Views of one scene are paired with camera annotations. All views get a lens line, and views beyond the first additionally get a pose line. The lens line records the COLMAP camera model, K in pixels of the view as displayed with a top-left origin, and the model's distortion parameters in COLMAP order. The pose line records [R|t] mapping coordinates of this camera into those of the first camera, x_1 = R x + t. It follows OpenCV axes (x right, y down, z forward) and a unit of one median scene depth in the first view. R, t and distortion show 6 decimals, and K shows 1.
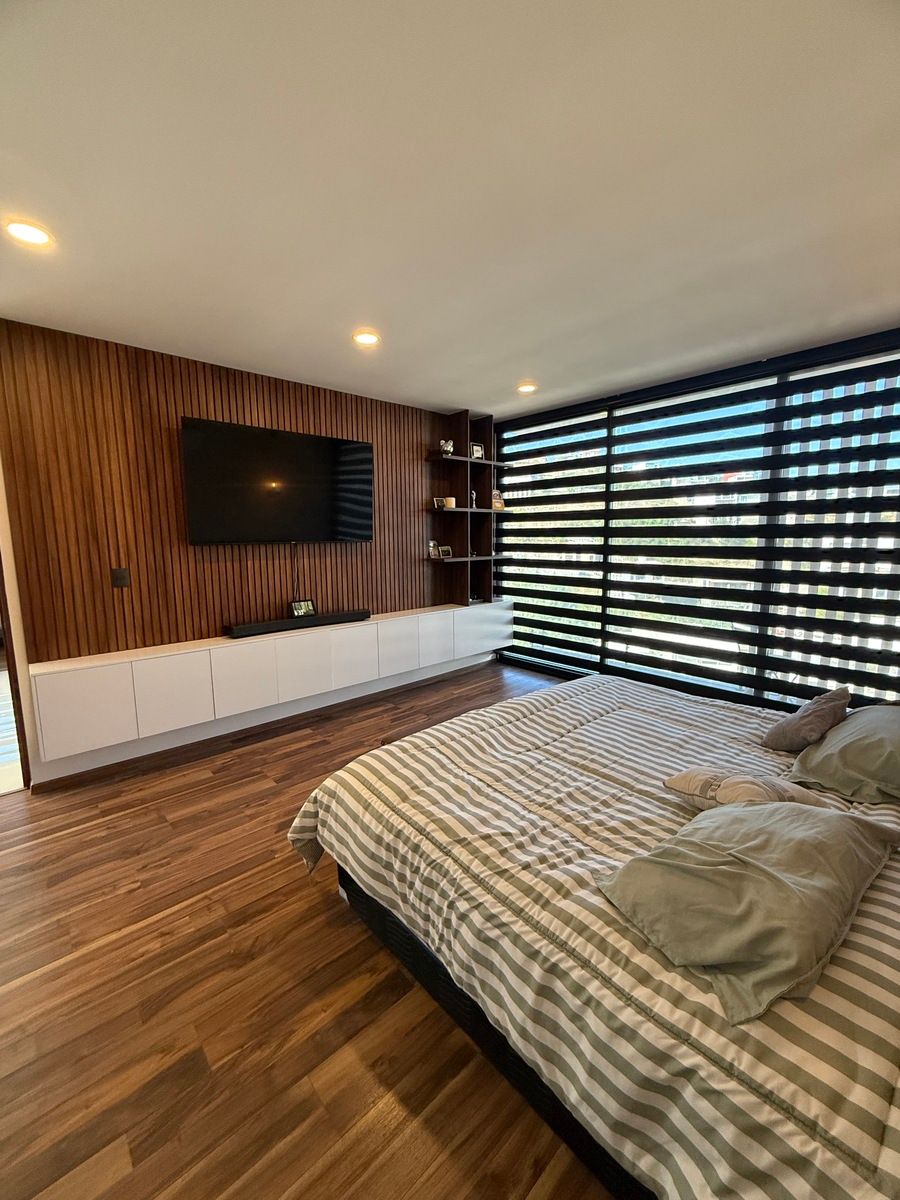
lens RADIAL K [[479.7, 0, 450.6], [0, 479.7, 596.9], [0, 0, 1]] dist [-0.001373, 0.000548]
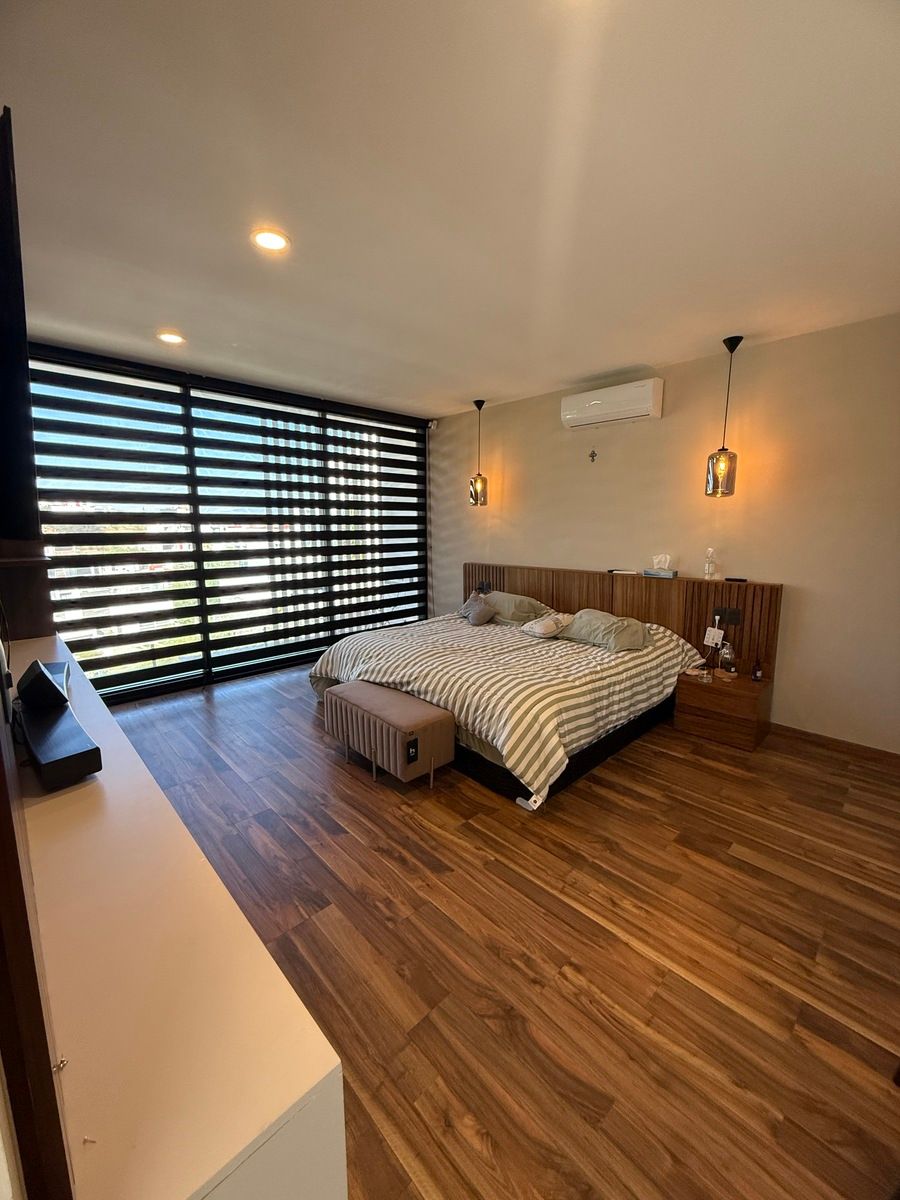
lens RADIAL K [[479.7, 0, 449.7], [0, 479.7, 601.3], [0, 0, 1]] dist [-0.001373, 0.000548]
pose [[-0.033628, -0.151817, 0.987836, -1.439325], [0.131102, 0.979185, 0.154951, -0.131278], [-0.990798, 0.134718, -0.013024, 1.220382]]
